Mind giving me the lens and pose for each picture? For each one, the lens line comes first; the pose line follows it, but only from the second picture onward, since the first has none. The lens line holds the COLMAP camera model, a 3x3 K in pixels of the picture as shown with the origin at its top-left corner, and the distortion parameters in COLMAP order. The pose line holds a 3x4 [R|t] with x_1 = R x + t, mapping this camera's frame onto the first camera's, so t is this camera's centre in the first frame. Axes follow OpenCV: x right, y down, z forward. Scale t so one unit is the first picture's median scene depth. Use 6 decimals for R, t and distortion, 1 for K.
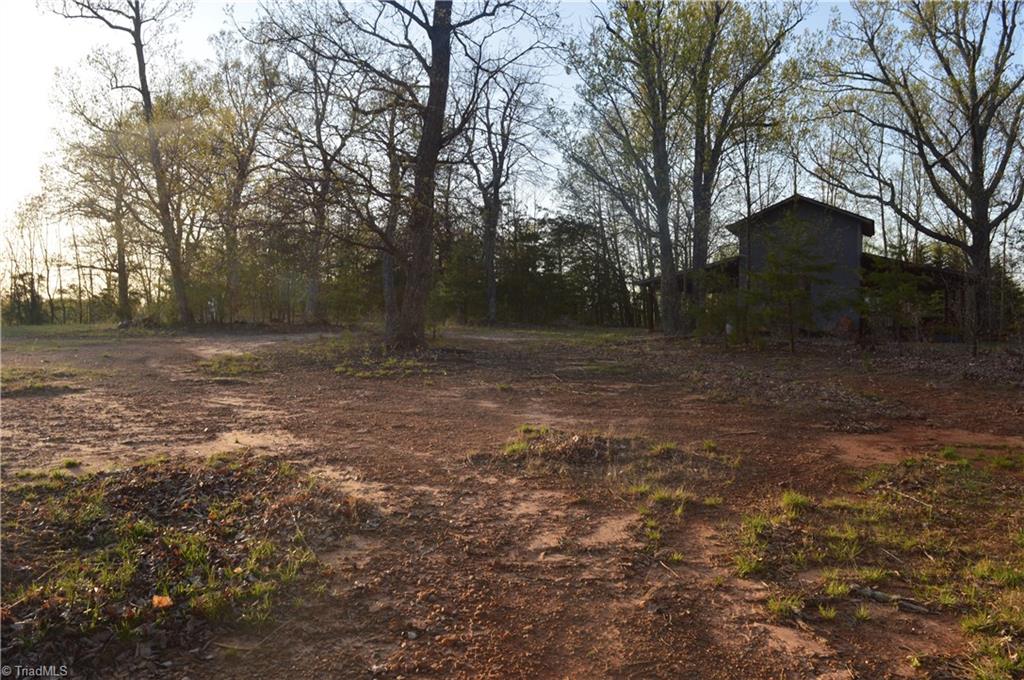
lens RADIAL K [[829.3, 0, 512.0], [0, 829.3, 340.0], [0, 0, 1]] dist [-0.085506, 0.005532]
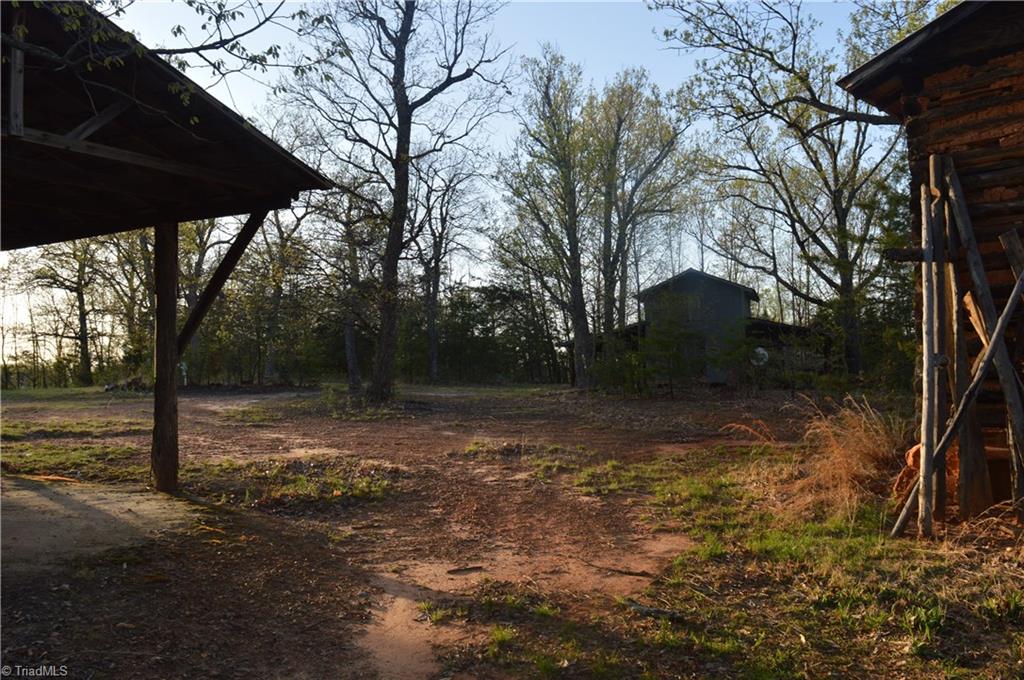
lens RADIAL K [[829.3, 0, 512.0], [0, 829.3, 340.0], [0, 0, 1]] dist [-0.085506, 0.005532]
pose [[0.996670, -0.015448, 0.080060, -0.009961], [0.021057, 0.997346, -0.069695, 0.004457], [-0.078771, 0.071149, 0.994351, -0.167917]]
